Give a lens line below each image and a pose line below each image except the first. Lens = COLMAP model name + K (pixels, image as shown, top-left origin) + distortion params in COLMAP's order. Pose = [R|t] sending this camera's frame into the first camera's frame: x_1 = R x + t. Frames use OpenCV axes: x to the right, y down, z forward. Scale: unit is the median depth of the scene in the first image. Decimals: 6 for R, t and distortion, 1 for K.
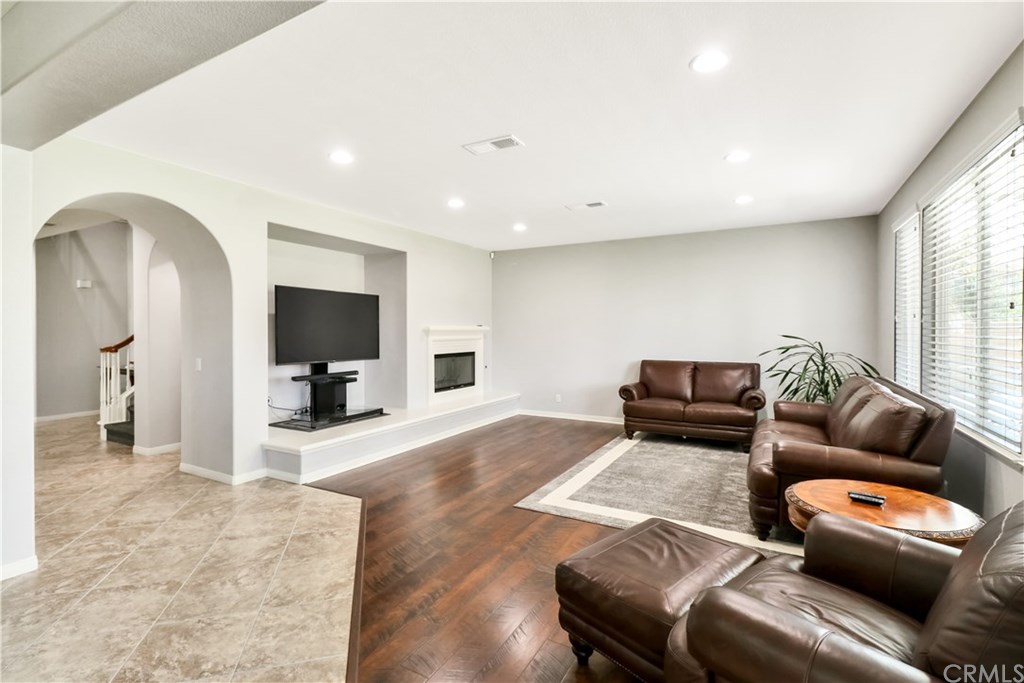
lens RADIAL K [[468.9, 0, 494.5], [0, 468.9, 330.5], [0, 0, 1]] dist [0.003041, 0.000448]
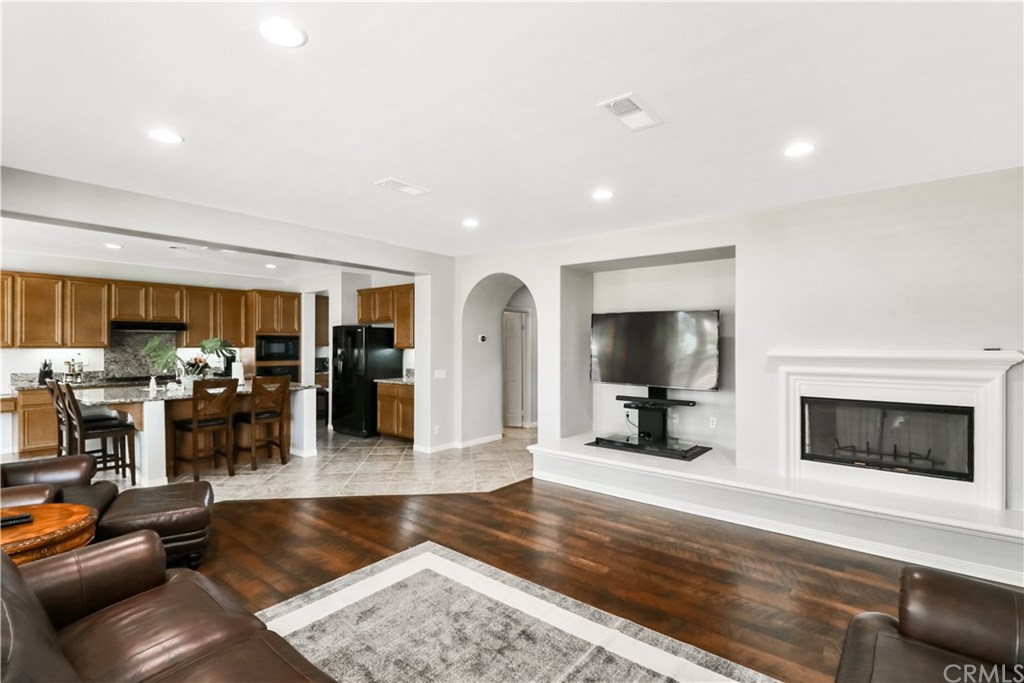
lens RADIAL K [[483.4, 0, 522.9], [0, 483.4, 345.1], [0, 0, 1]] dist [0.018550, -0.013845]
pose [[-0.130737, 0.004713, -0.991406, 0.653203], [-0.004911, 0.999973, 0.005401, -0.020714], [0.991405, 0.005575, -0.130710, 0.864679]]
